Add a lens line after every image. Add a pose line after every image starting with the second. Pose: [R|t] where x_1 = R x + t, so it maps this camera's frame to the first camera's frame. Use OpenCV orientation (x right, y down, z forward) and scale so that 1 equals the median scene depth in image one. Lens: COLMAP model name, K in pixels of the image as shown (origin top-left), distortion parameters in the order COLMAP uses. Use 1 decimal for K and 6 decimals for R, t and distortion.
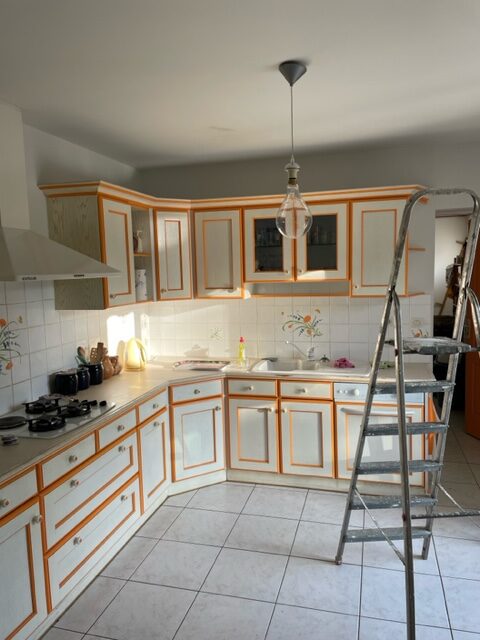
lens RADIAL K [[489.3, 0, 251.9], [0, 489.3, 318.0], [0, 0, 1]] dist [0.024752, -0.025148]
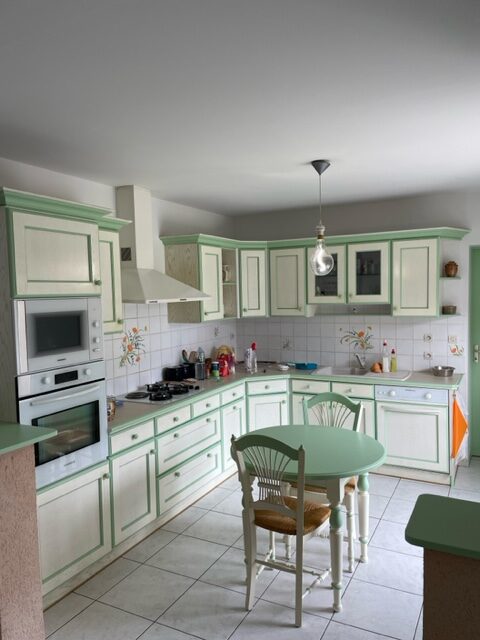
lens RADIAL K [[489.3, 0, 240.2], [0, 489.3, 320.0], [0, 0, 1]] dist [0.024752, -0.025148]
pose [[0.972080, 0.015994, -0.234103, 0.140622], [-0.024297, 0.999172, -0.032626, 0.017471], [0.233387, 0.037403, 0.971664, -0.343812]]
